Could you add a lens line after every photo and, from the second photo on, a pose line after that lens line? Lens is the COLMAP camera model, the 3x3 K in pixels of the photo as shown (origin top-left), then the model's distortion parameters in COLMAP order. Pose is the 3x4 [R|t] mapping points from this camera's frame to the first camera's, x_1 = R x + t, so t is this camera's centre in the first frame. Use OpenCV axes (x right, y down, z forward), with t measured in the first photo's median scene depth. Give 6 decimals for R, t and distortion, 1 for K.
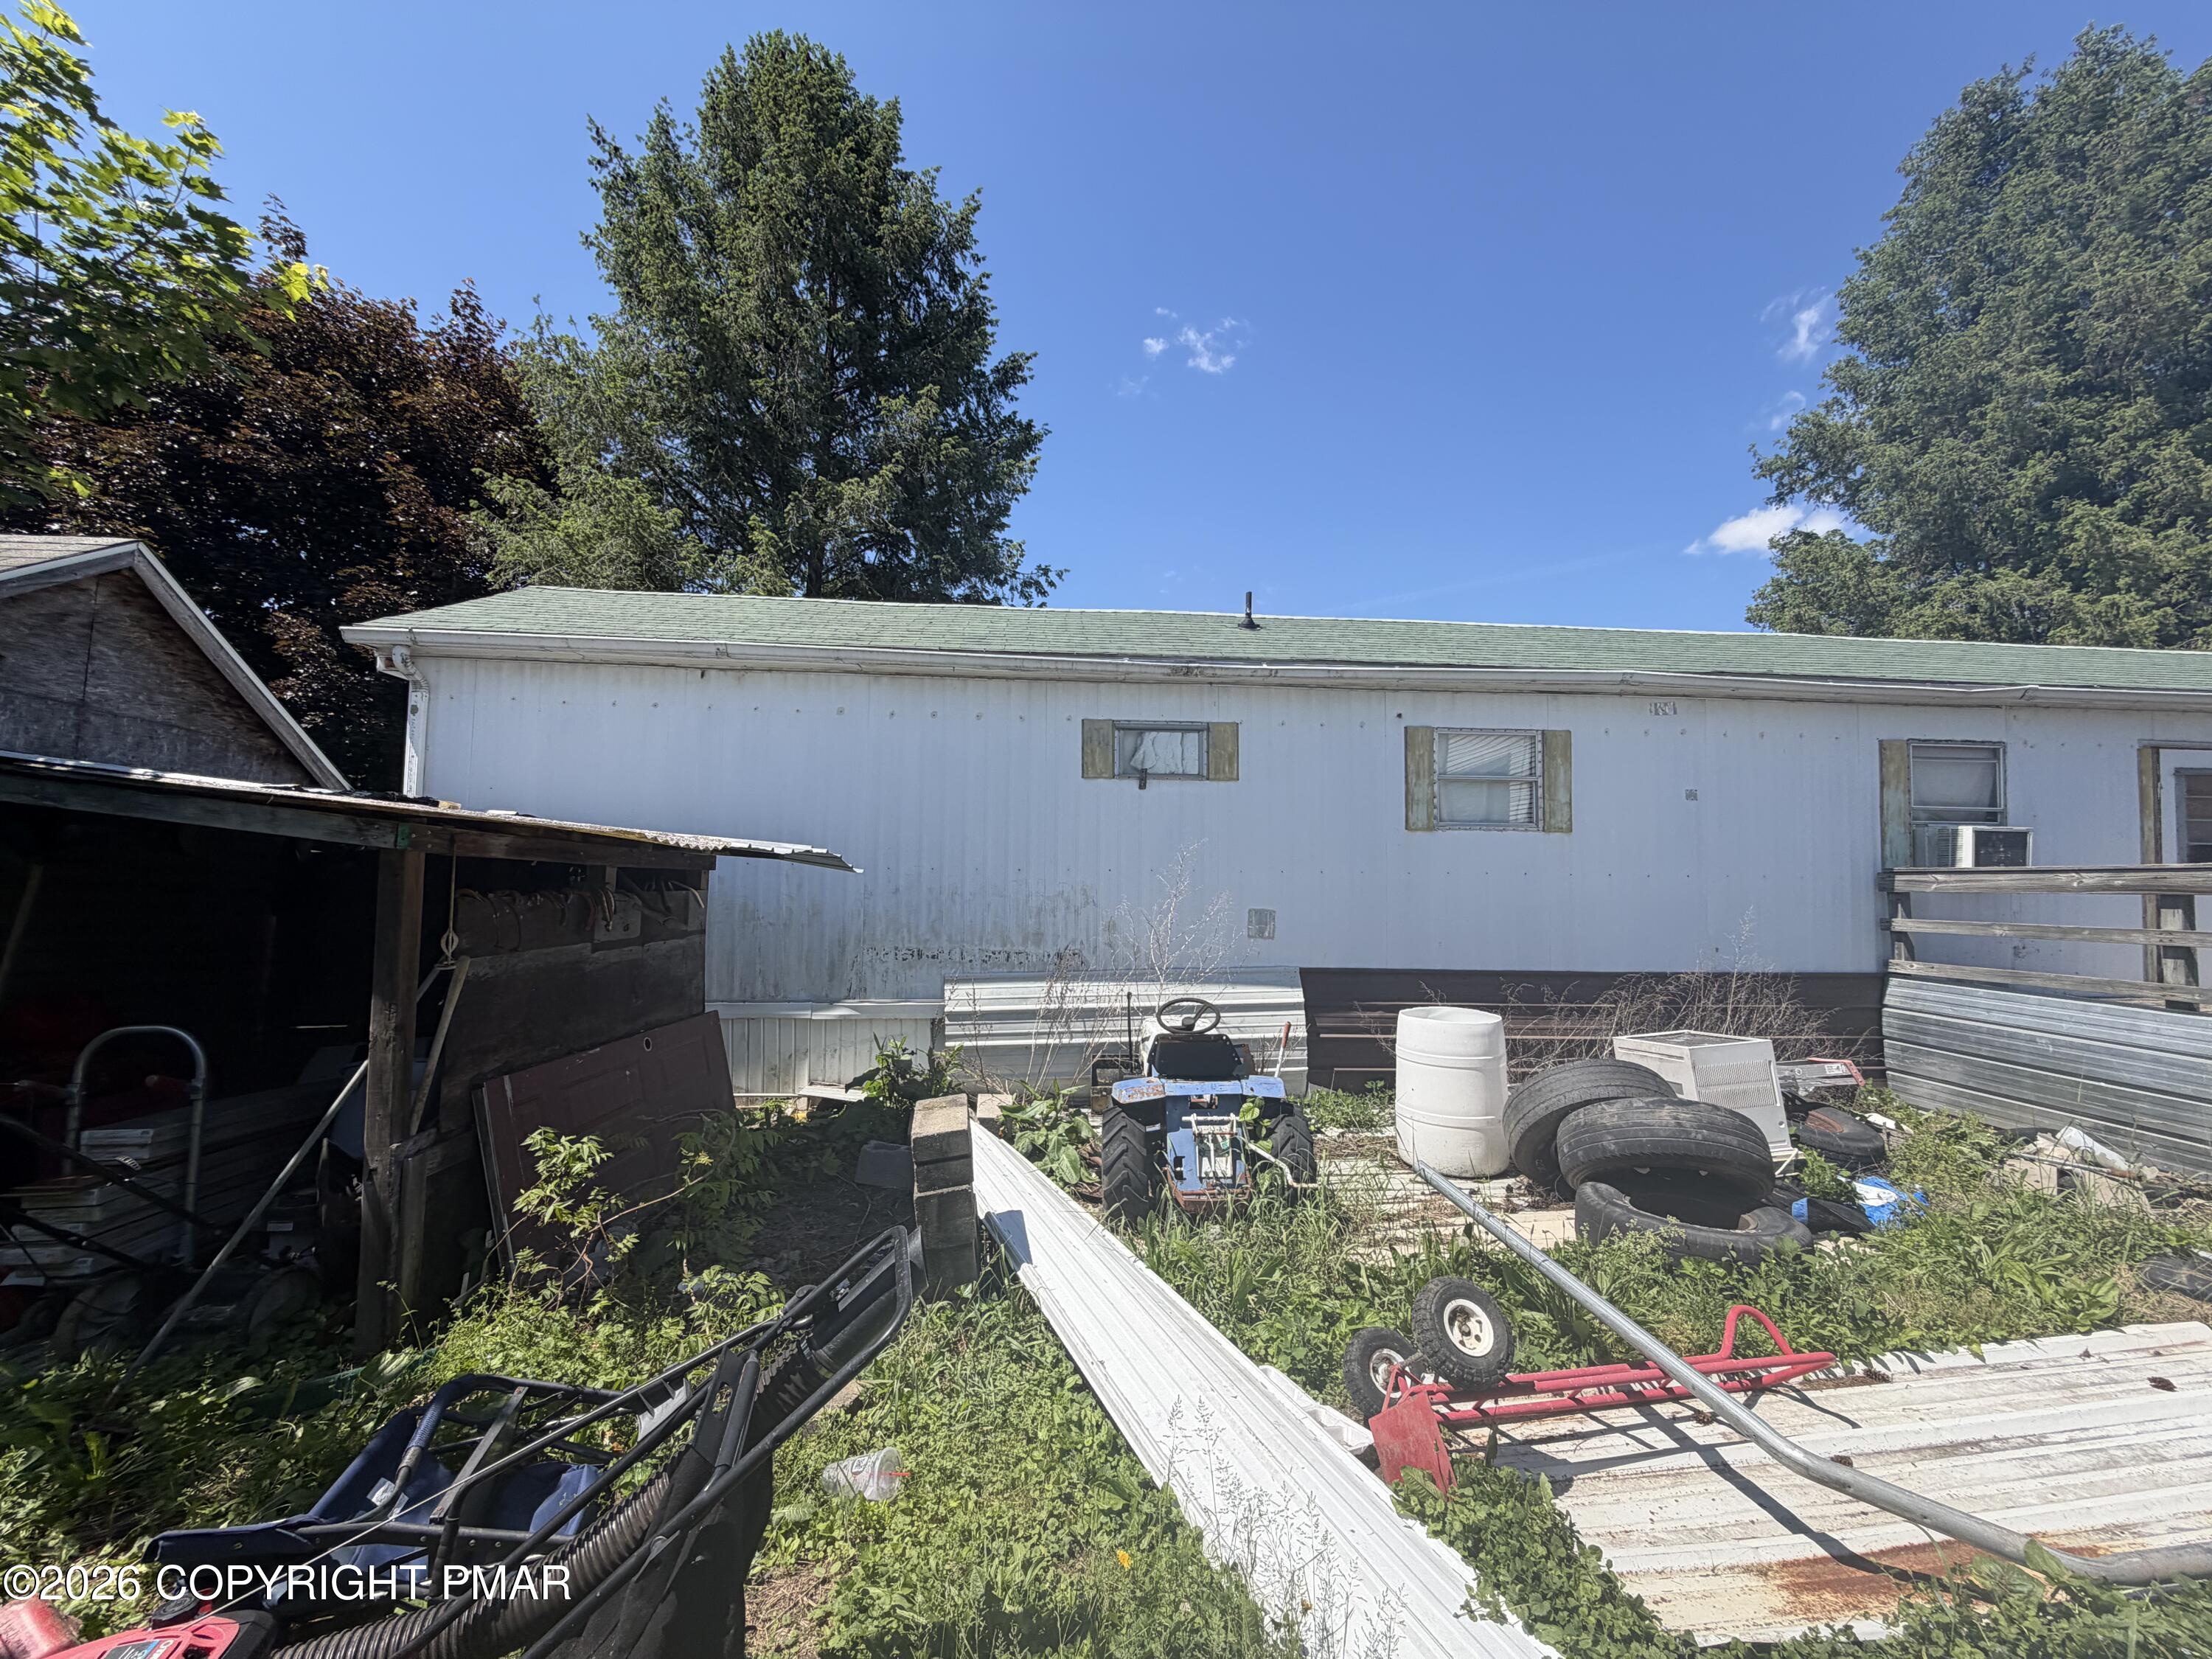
lens RADIAL K [[885.2, 0, 1089.0], [0, 885.2, 823.9], [0, 0, 1]] dist [0.001093, 0.000497]
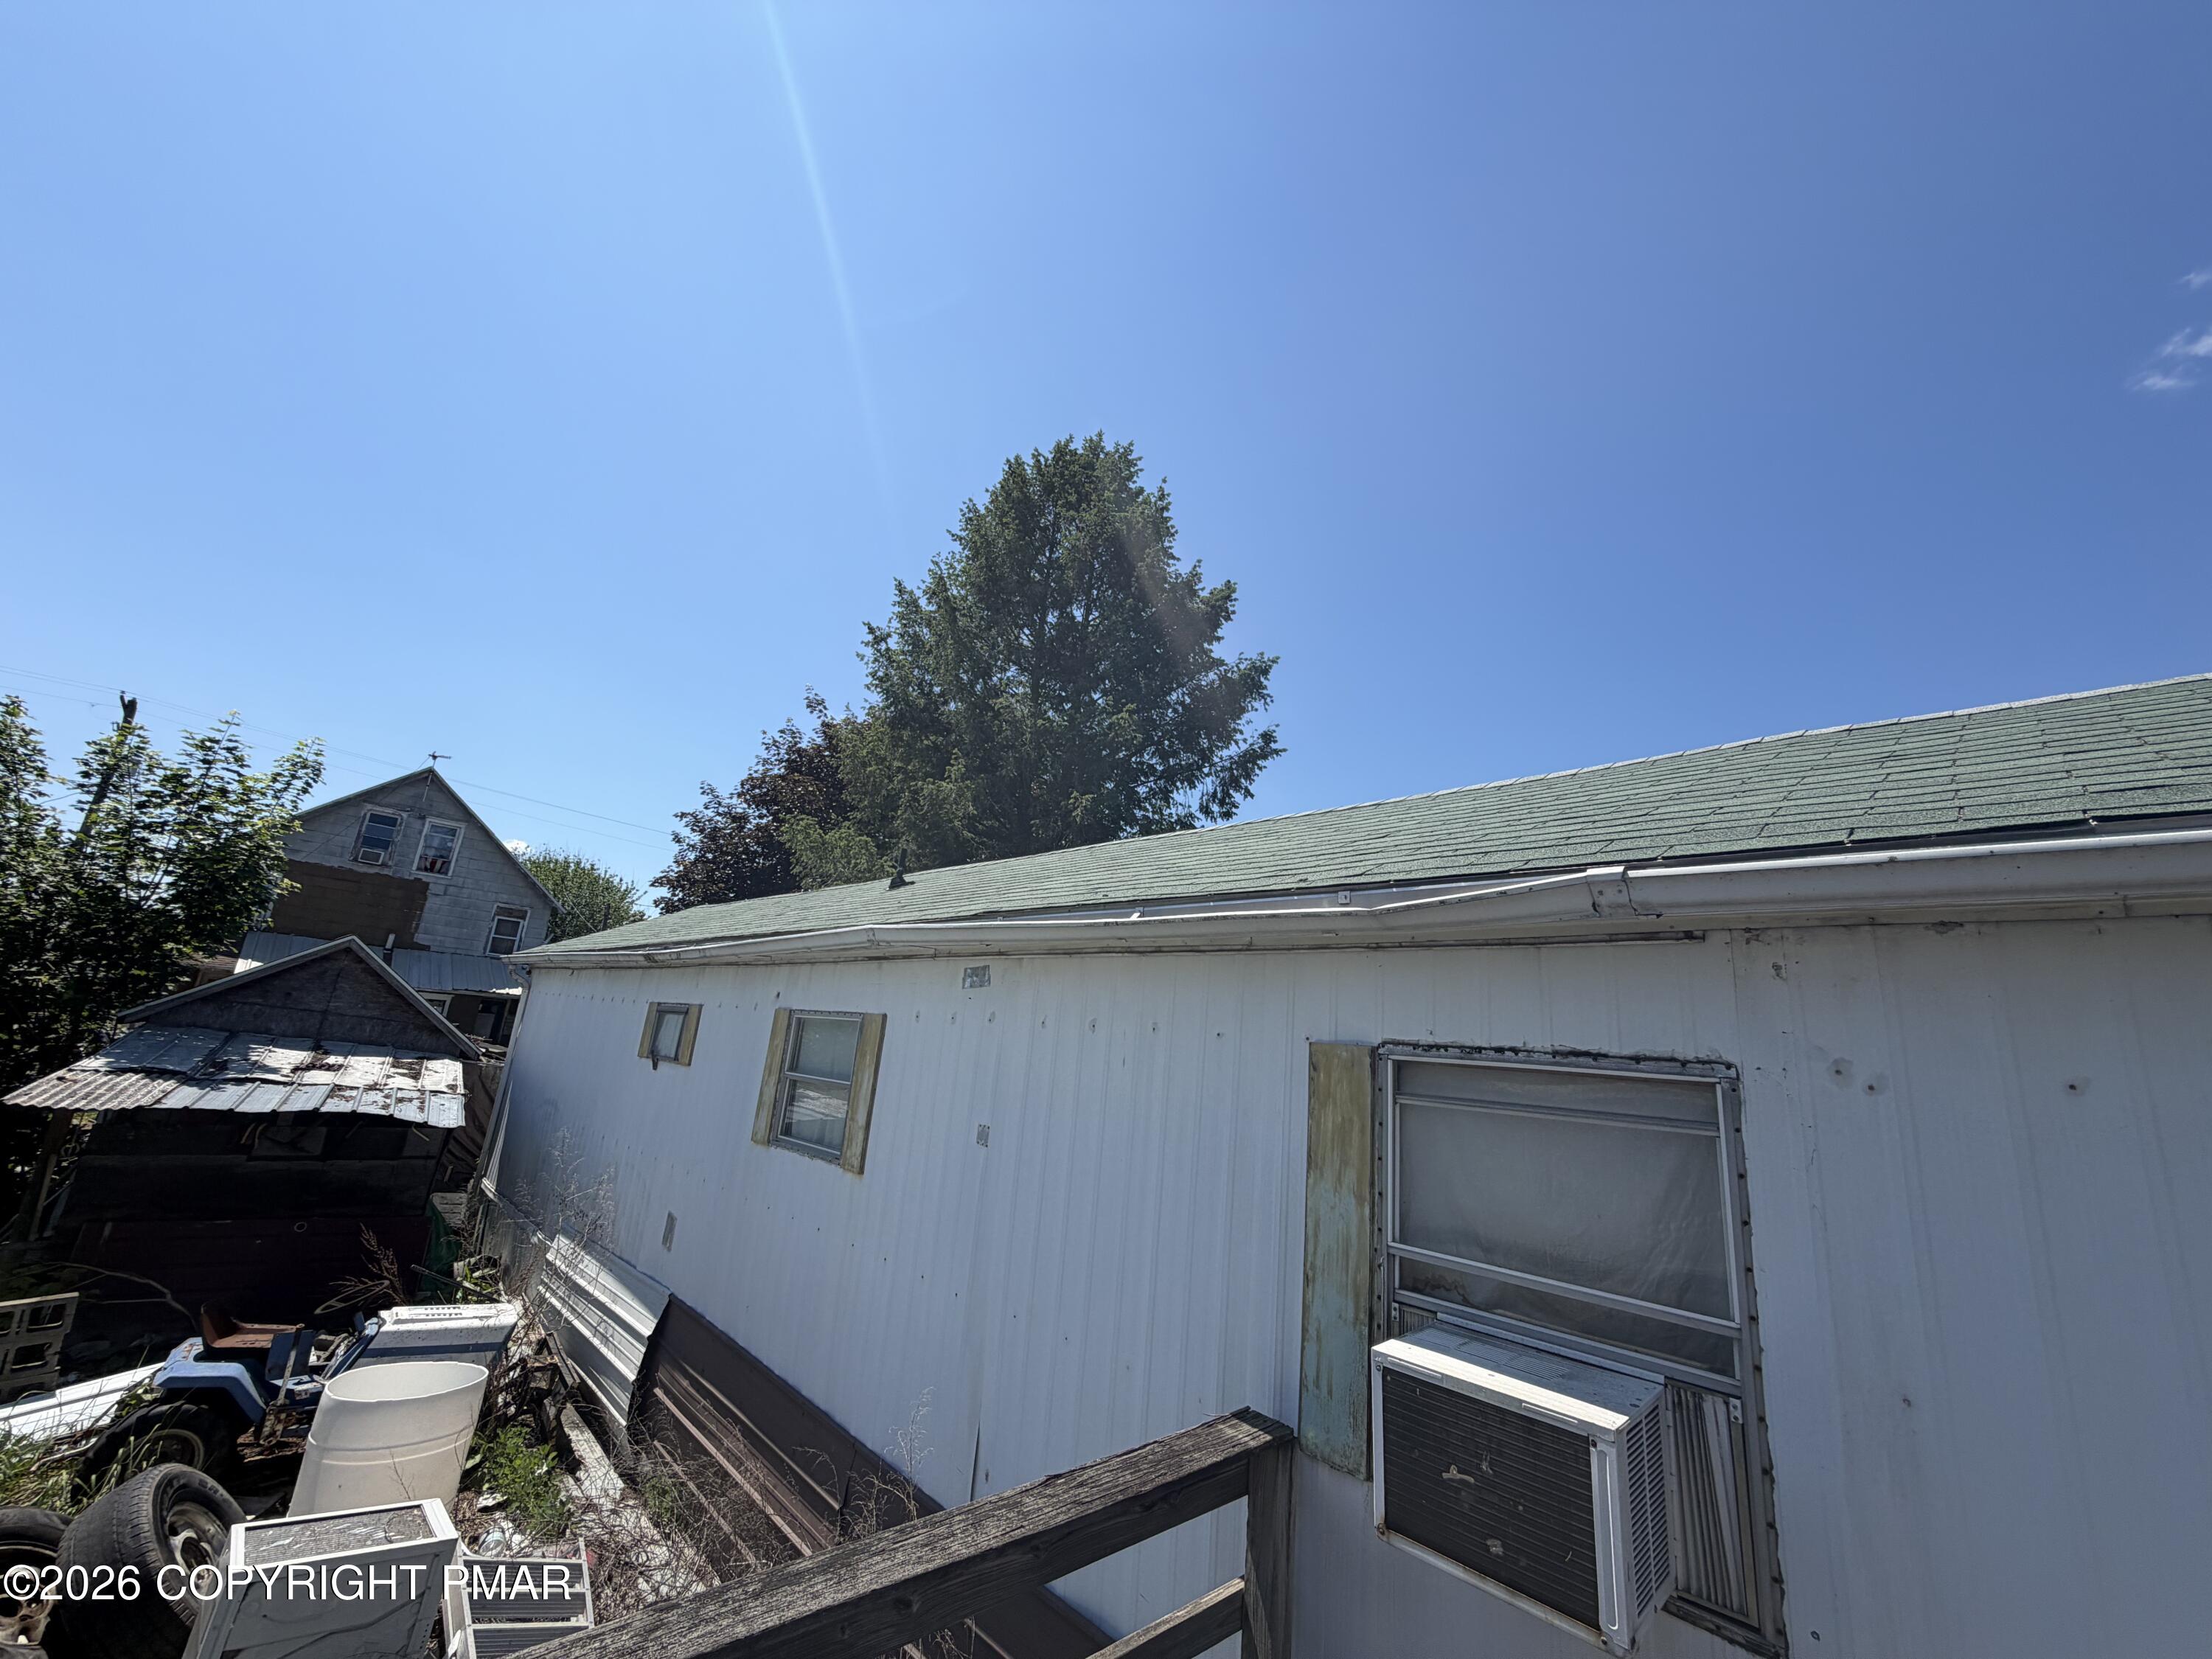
lens RADIAL K [[885.2, 0, 1122.4], [0, 885.2, 824.0], [0, 0, 1]] dist [0.001093, 0.000497]
pose [[0.628326, -0.153213, -0.762713, 1.121192], [-0.033021, 0.974279, -0.222914, -0.096044], [0.777249, 0.165248, 0.607106, 0.664282]]
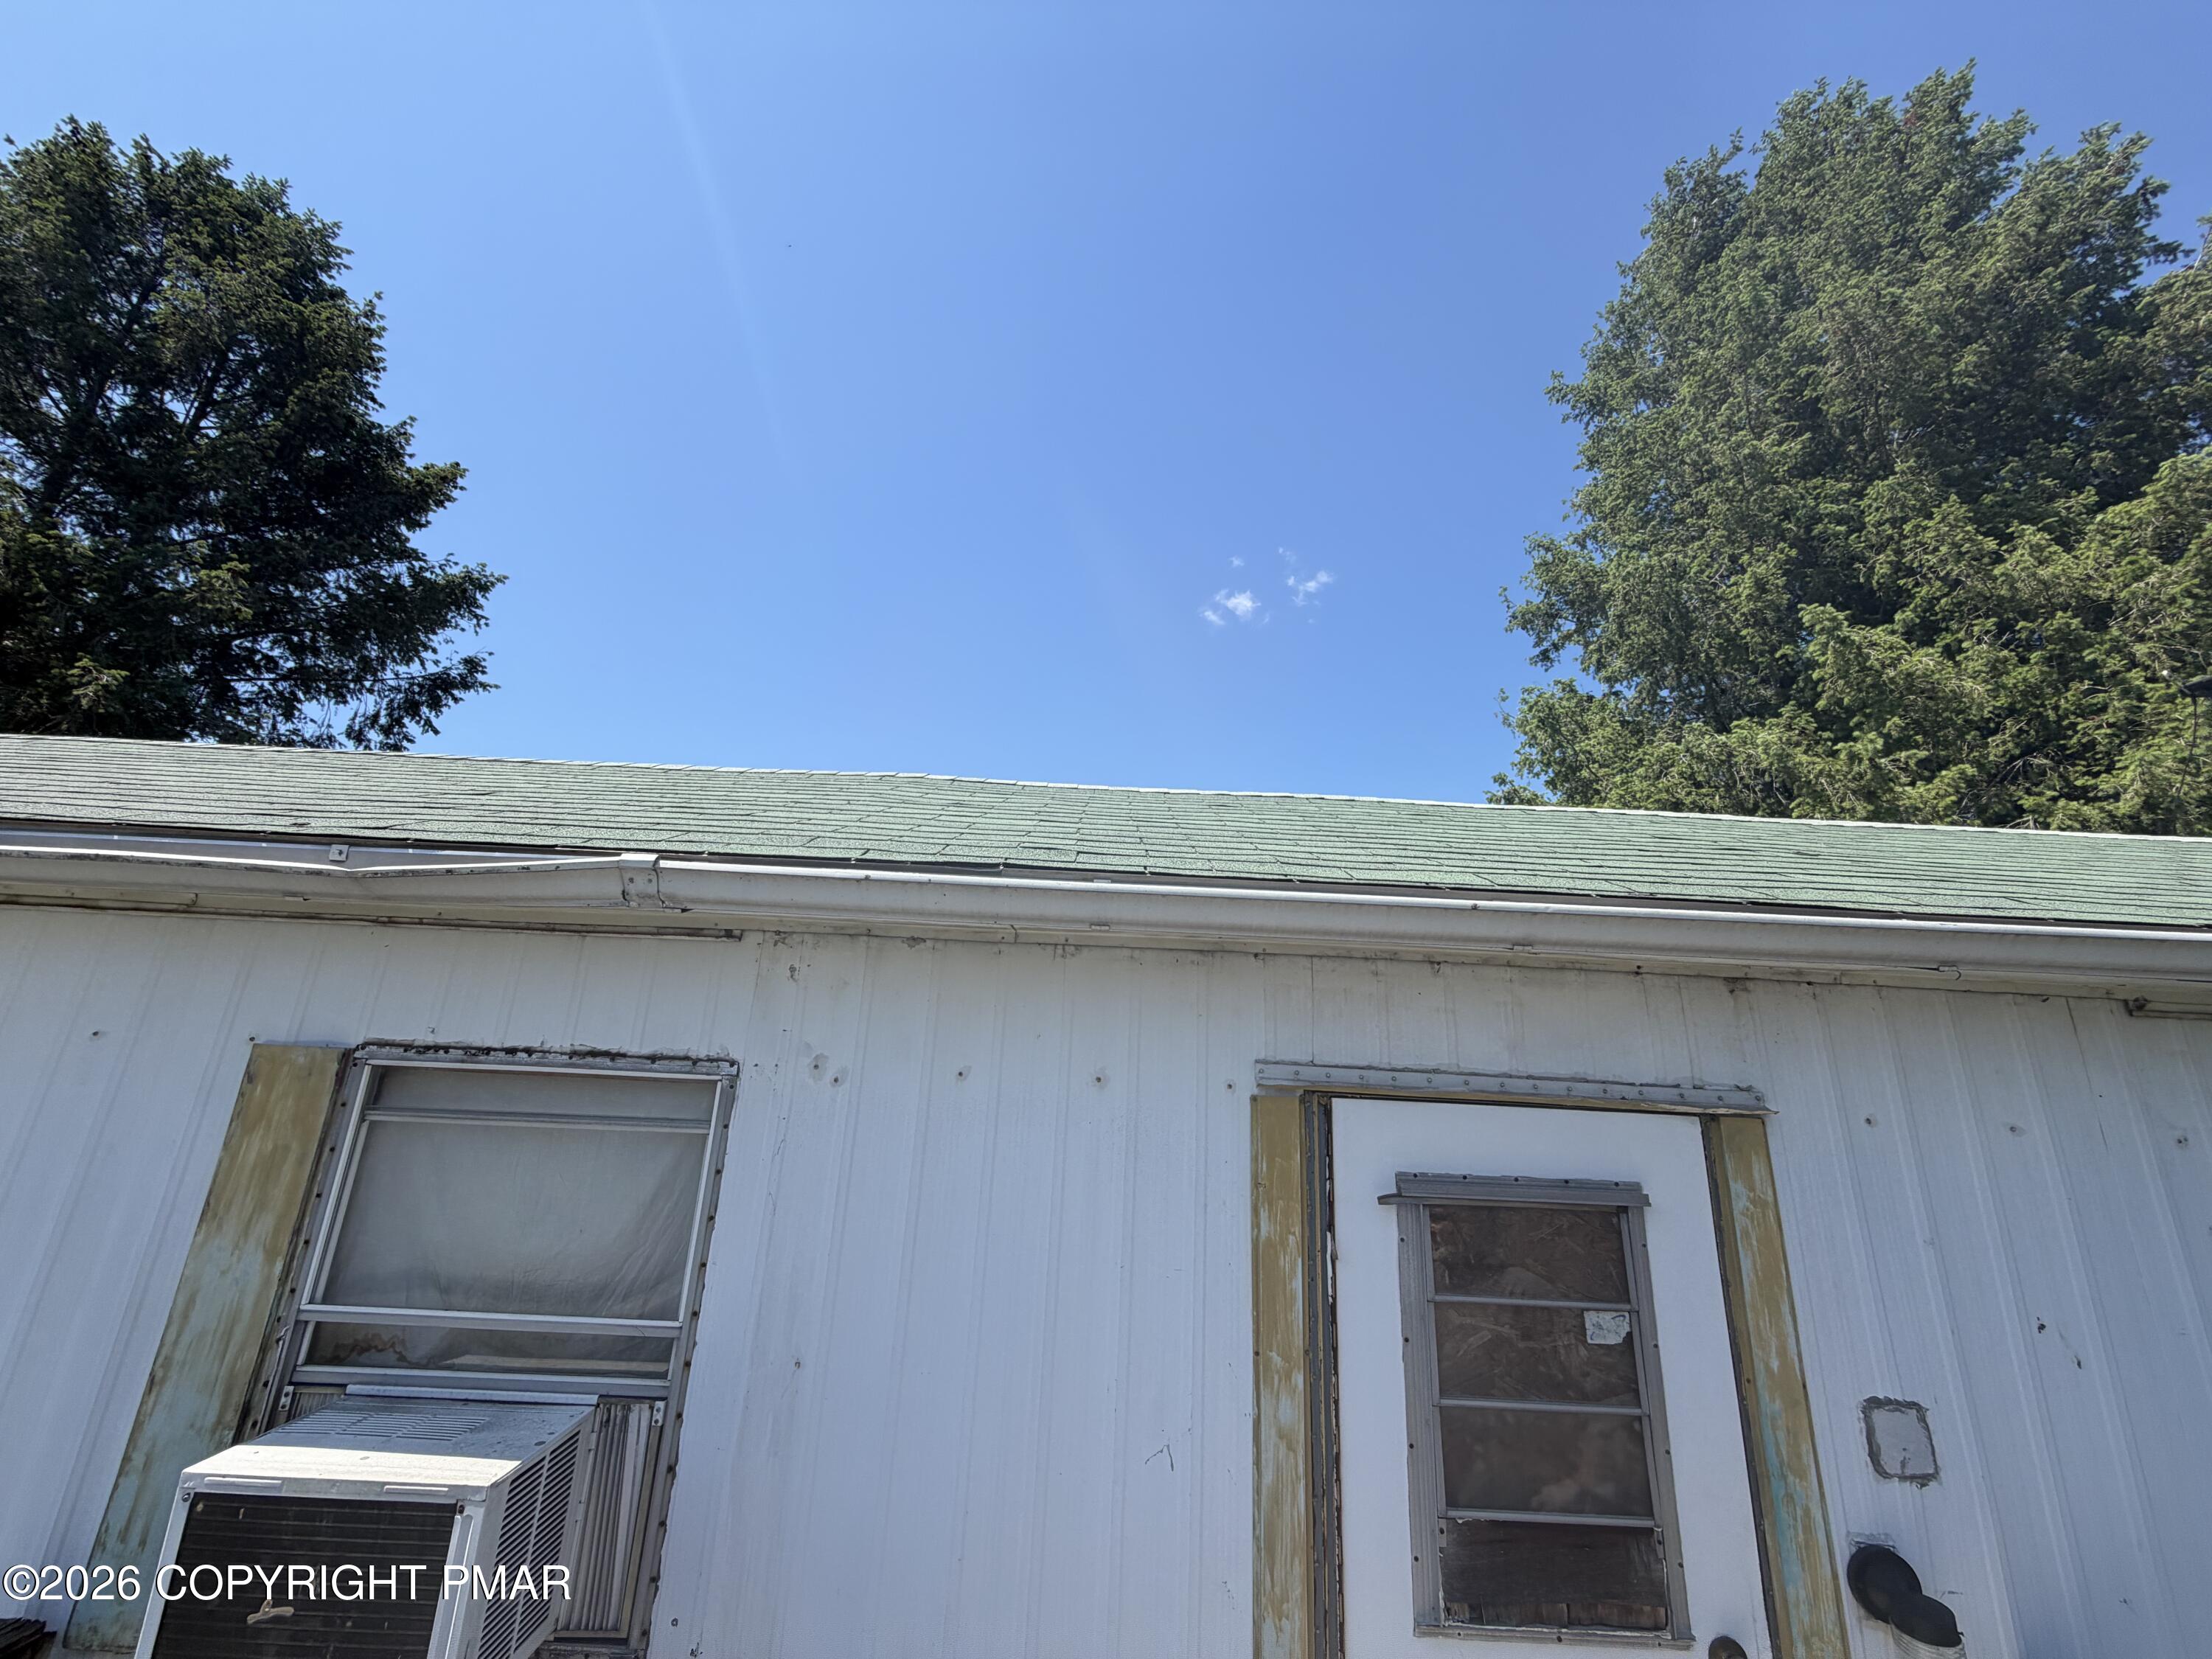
lens RADIAL K [[885.2, 0, 1103.2], [0, 885.2, 814.4], [0, 0, 1]] dist [0.001093, 0.000497]
pose [[0.996986, 0.008022, -0.077171, 1.154493], [-0.027286, 0.967353, -0.251960, -0.098993], [0.072630, 0.253306, 0.964656, 0.704930]]
